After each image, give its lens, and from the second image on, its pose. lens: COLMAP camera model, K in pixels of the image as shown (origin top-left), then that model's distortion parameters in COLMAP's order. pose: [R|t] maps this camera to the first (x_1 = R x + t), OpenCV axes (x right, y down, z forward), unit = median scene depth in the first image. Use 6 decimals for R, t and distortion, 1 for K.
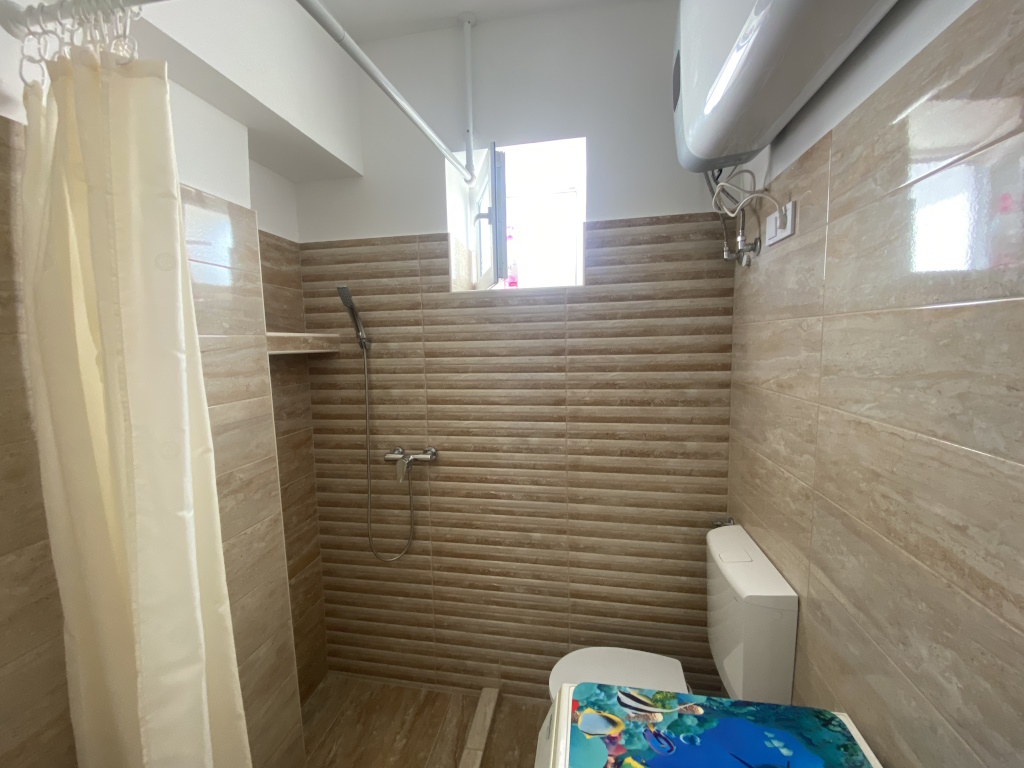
lens RADIAL K [[410.3, 0, 509.8], [0, 410.3, 382.5], [0, 0, 1]] dist [0.036889, -0.028768]
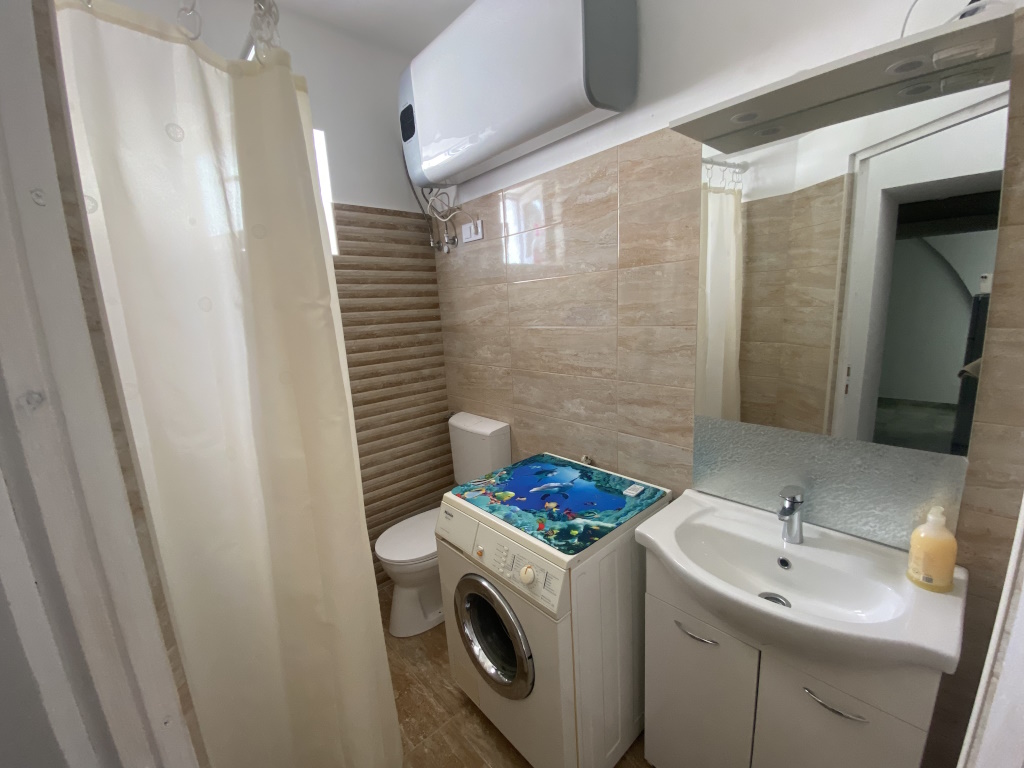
lens RADIAL K [[410.3, 0, 509.8], [0, 410.3, 382.5], [0, 0, 1]] dist [0.036889, -0.028768]
pose [[0.603331, -0.153192, 0.782639, -0.658173], [0.114440, 0.987851, 0.105138, 0.083710], [-0.789237, 0.026132, 0.613532, -0.181164]]
